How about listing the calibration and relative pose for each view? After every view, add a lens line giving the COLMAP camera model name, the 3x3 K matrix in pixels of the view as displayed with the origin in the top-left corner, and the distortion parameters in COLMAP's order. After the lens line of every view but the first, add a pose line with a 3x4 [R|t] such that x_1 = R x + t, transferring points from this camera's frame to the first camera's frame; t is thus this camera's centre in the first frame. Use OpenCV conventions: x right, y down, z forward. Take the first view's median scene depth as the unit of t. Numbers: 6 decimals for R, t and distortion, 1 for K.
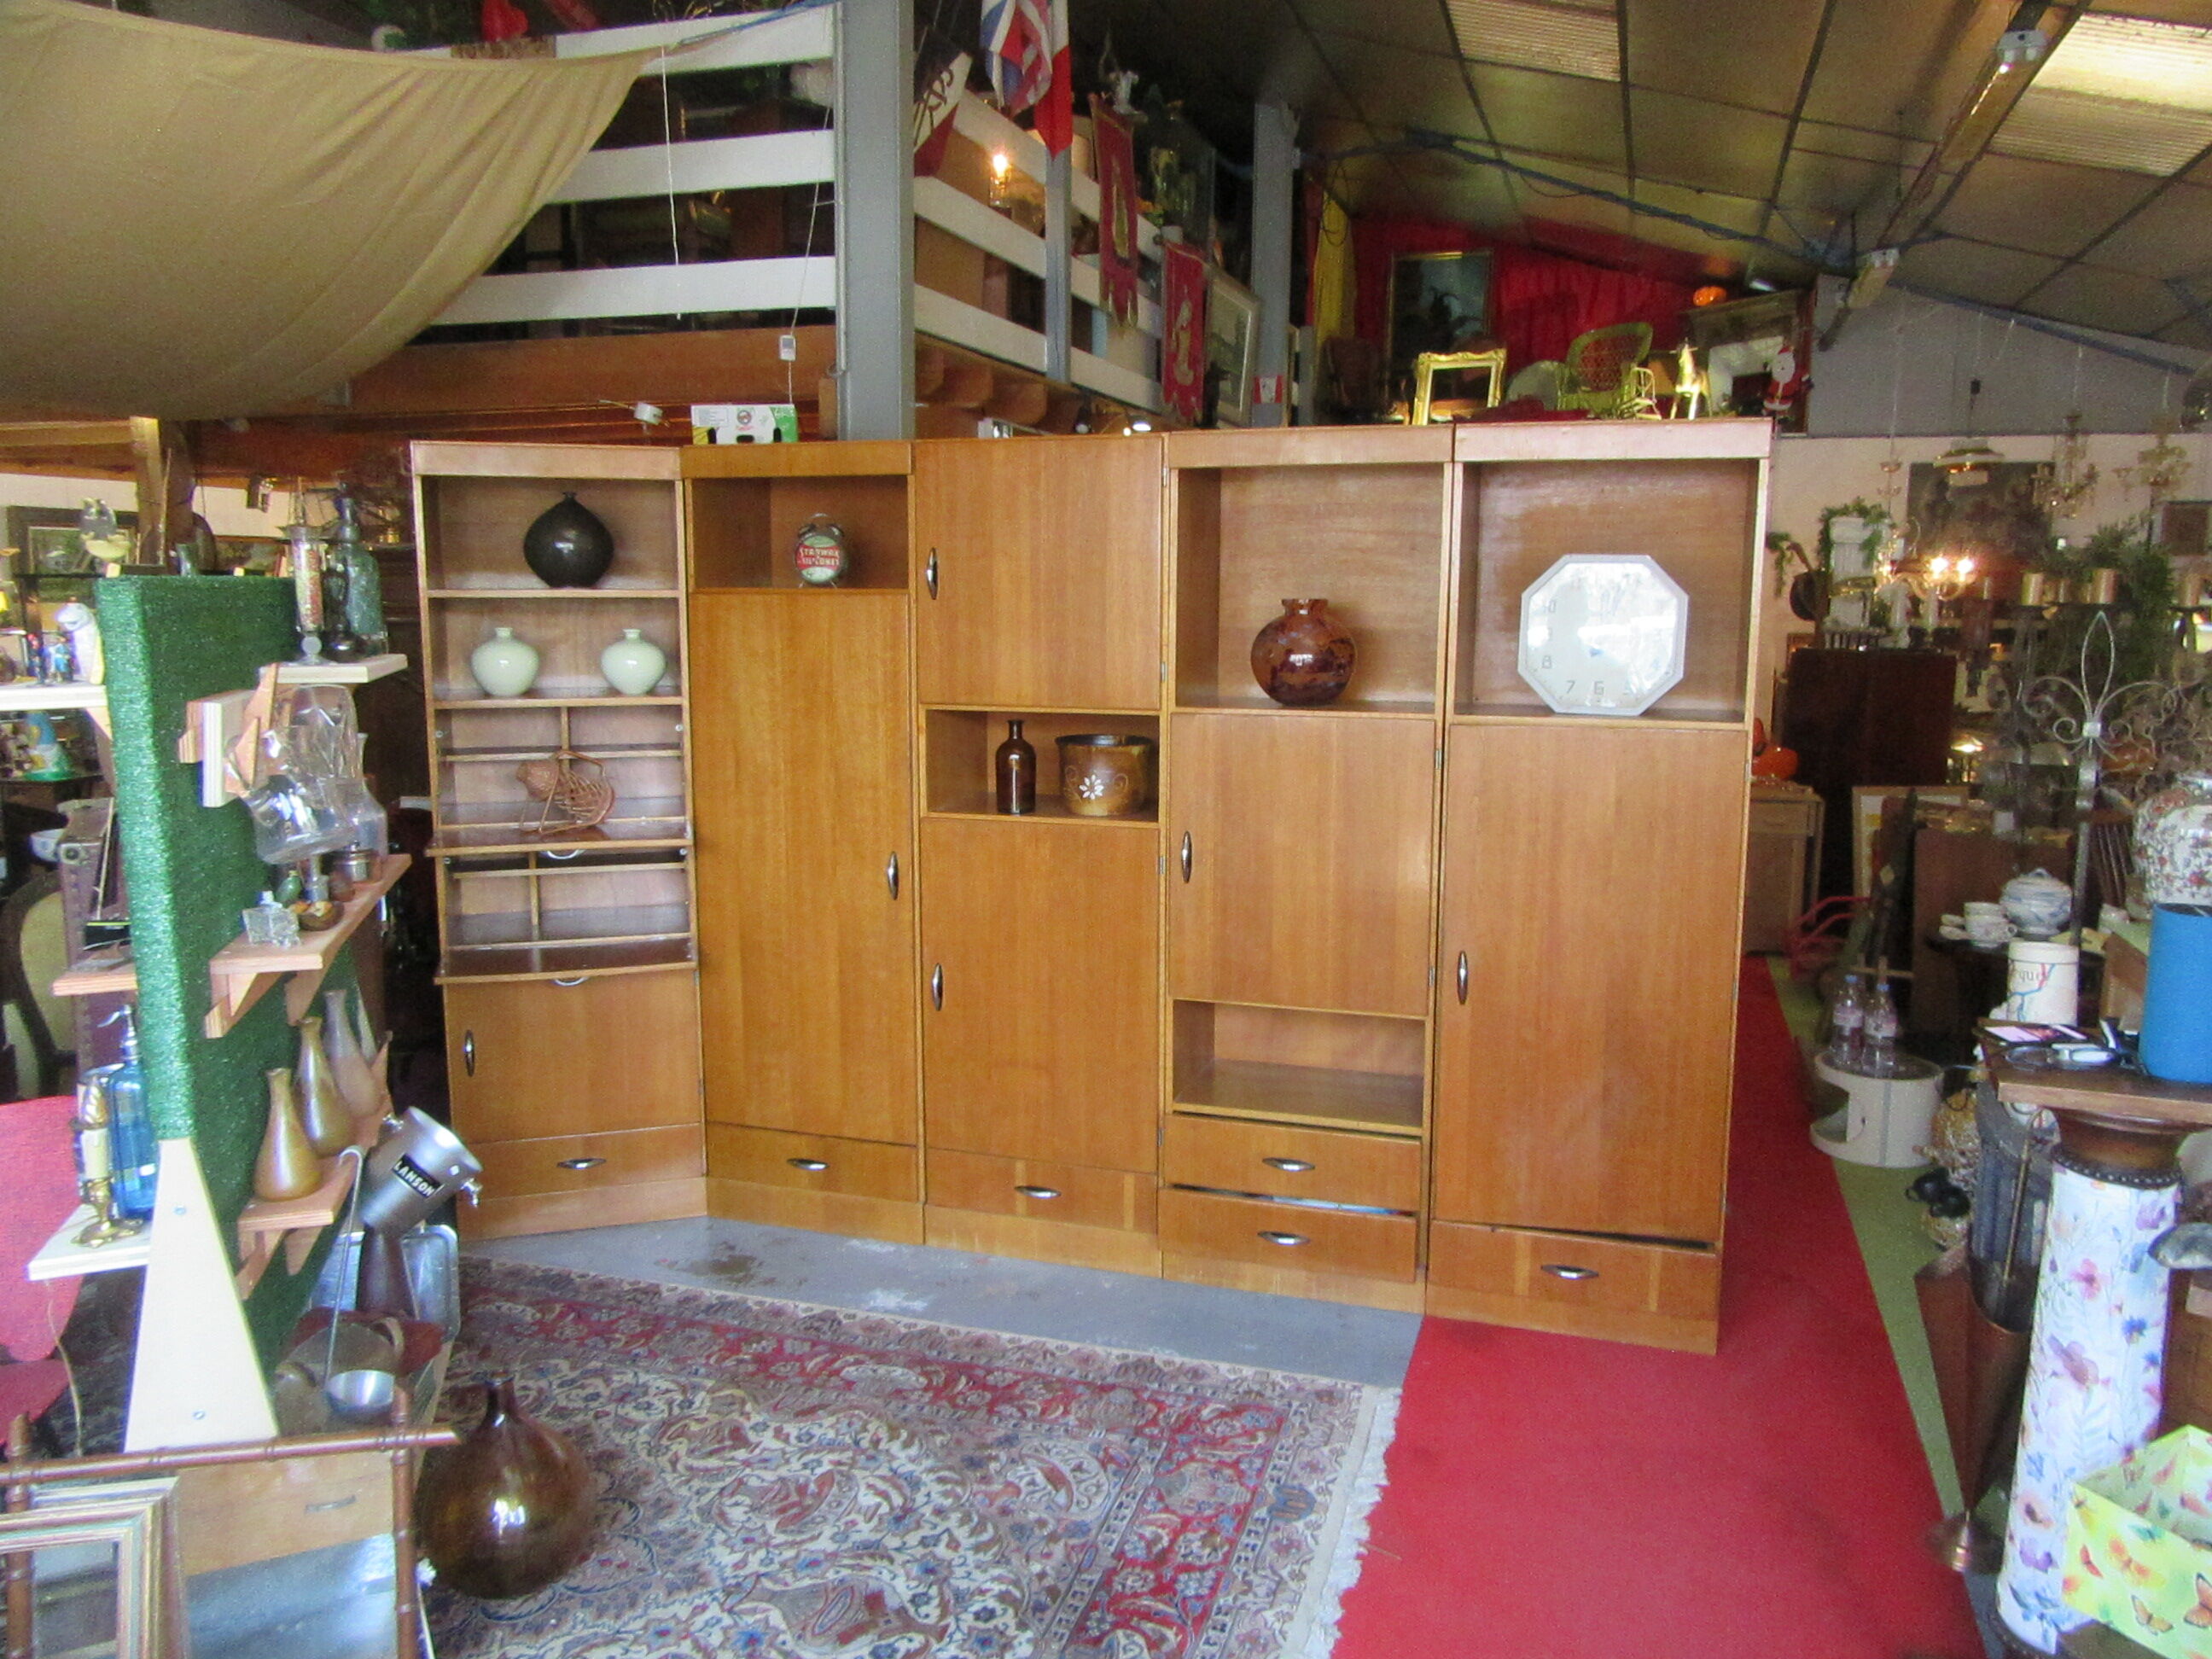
lens RADIAL K [[1644.7, 0, 1103.1], [0, 1644.7, 812.9], [0, 0, 1]] dist [-0.008054, 0.009349]
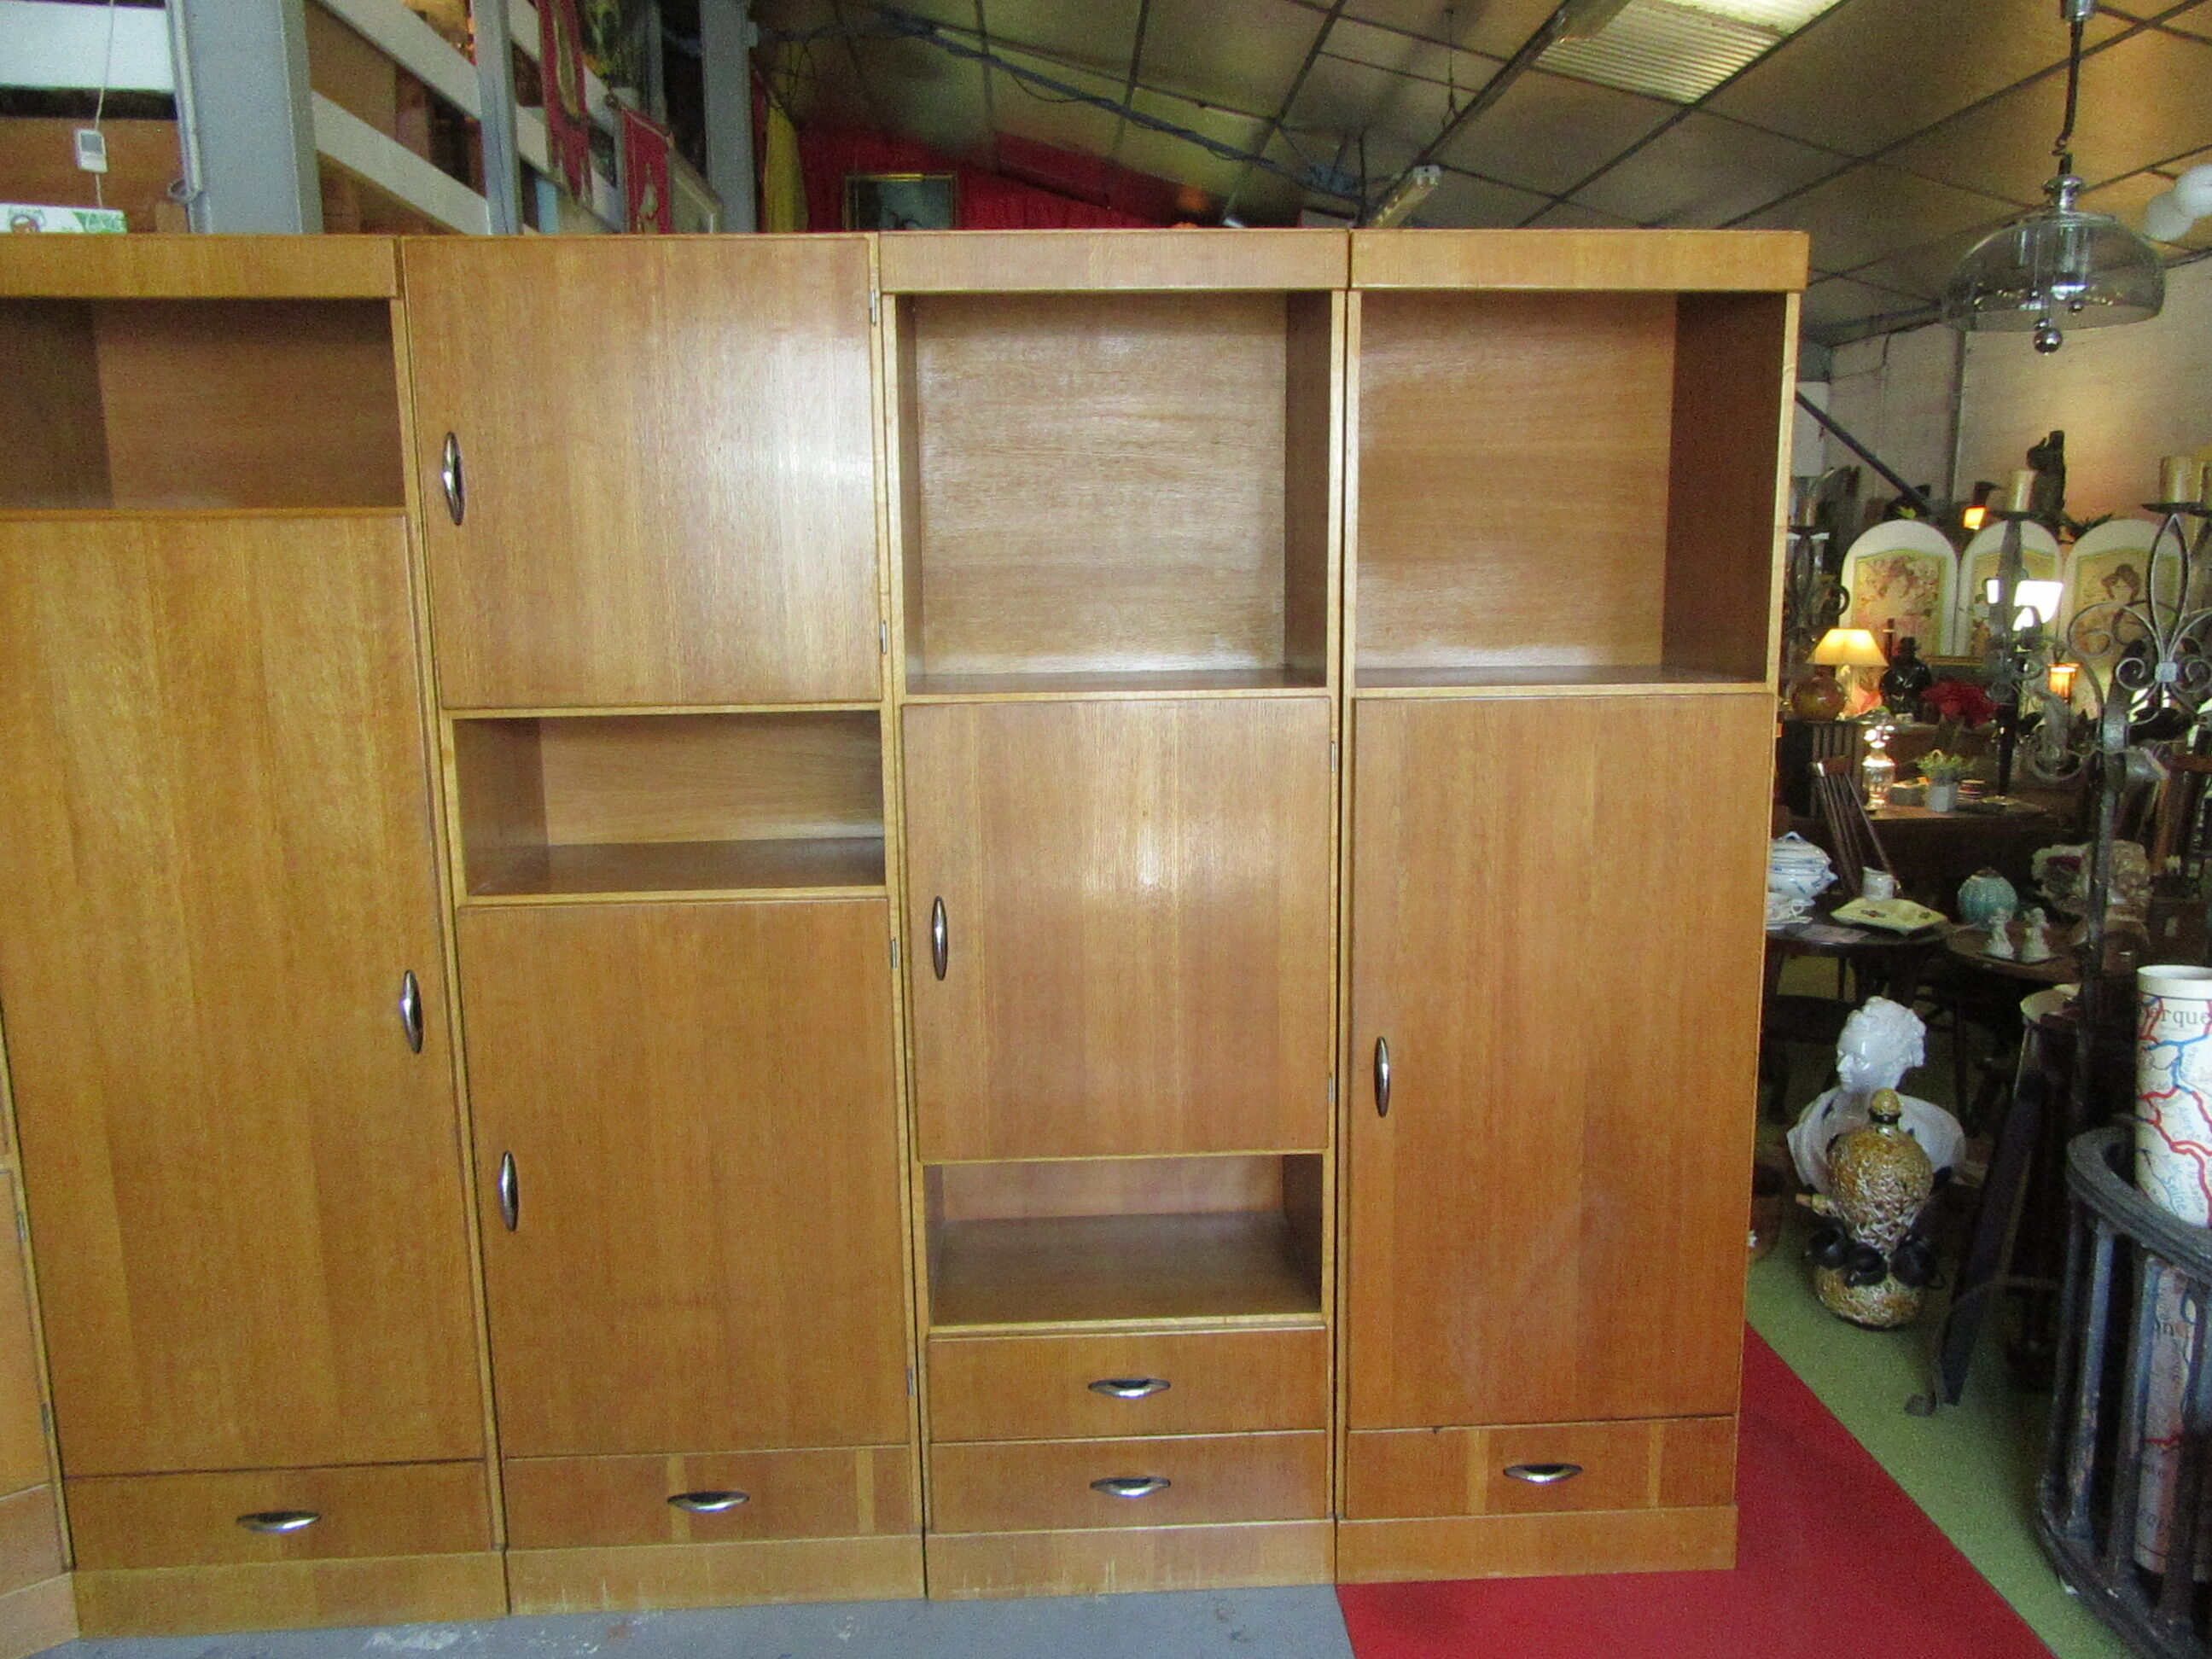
lens RADIAL K [[1644.7, 0, 1113.2], [0, 1644.7, 821.4], [0, 0, 1]] dist [-0.008054, 0.009349]
pose [[0.934420, -0.073297, 0.348550, -0.093364], [0.064951, 0.997254, 0.035588, -0.032735], [-0.350201, -0.010616, 0.936614, 0.379794]]
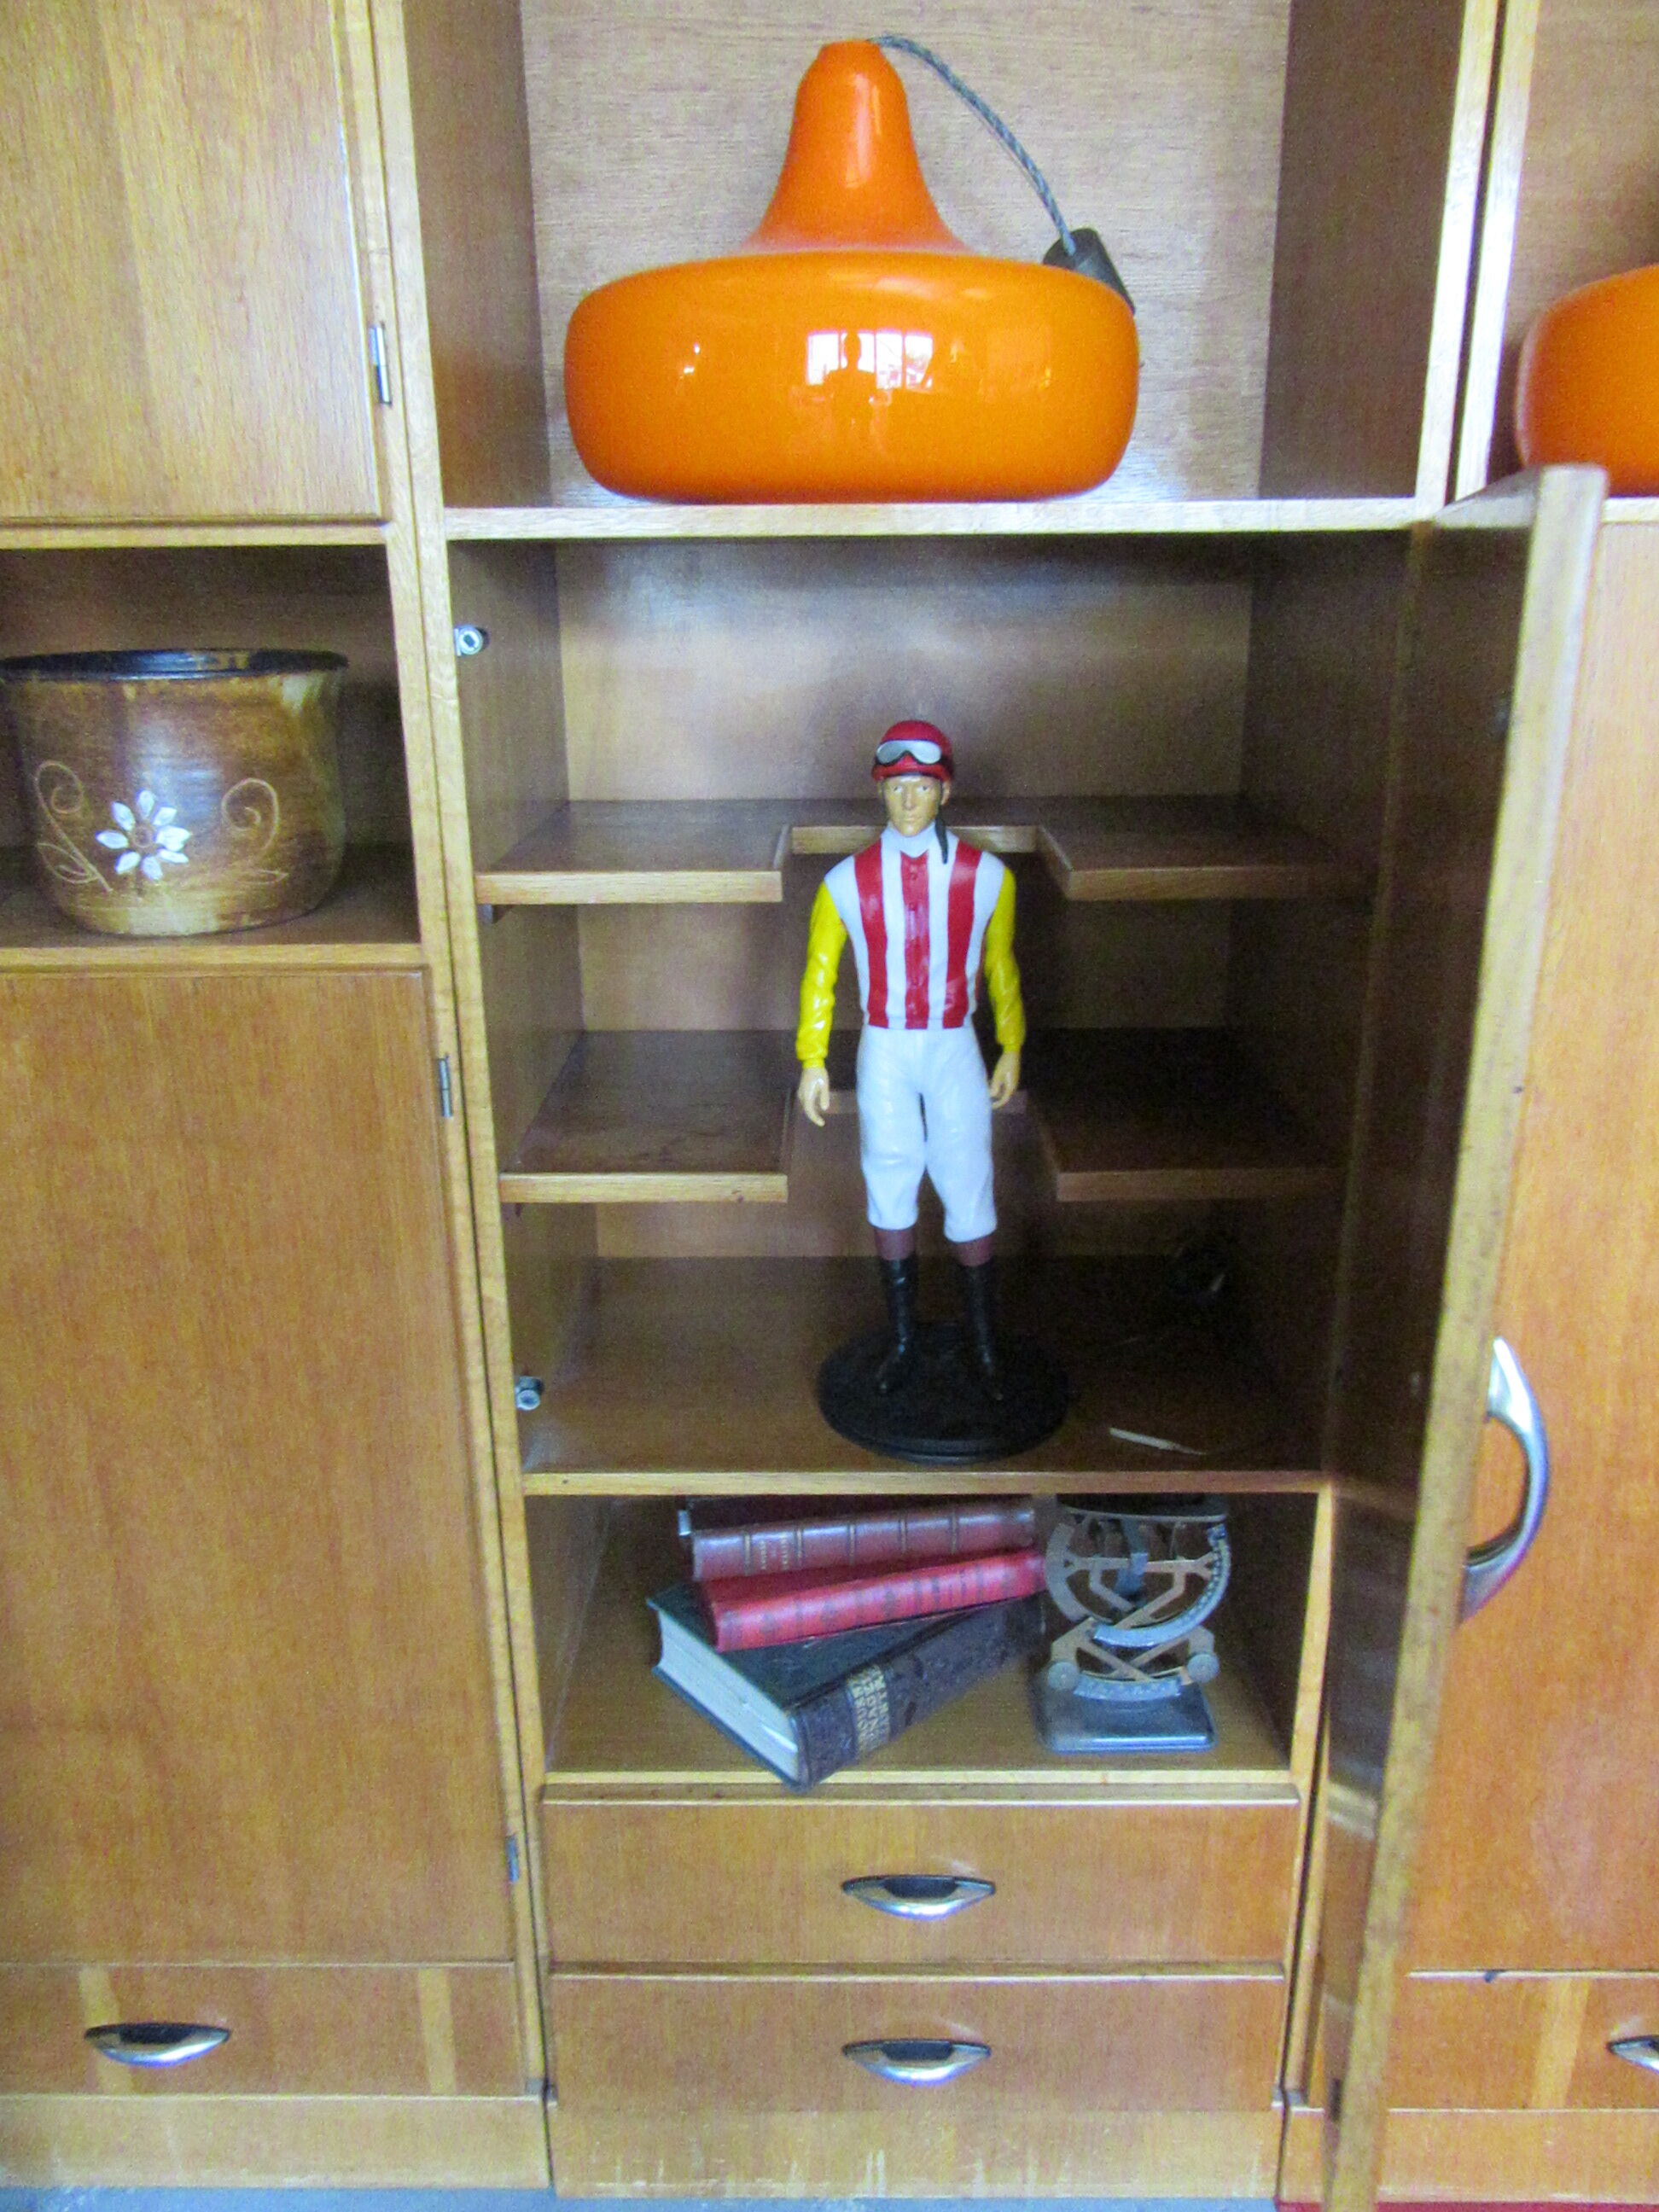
lens RADIAL K [[1644.7, 0, 817.1], [0, 1644.7, 1117.5], [0, 0, 1]] dist [-0.008054, 0.009349]
pose [[0.953167, -0.109691, 0.281852, 0.015398], [0.055106, 0.979300, 0.194766, -0.015498], [-0.297382, -0.170113, 0.939482, 0.672740]]
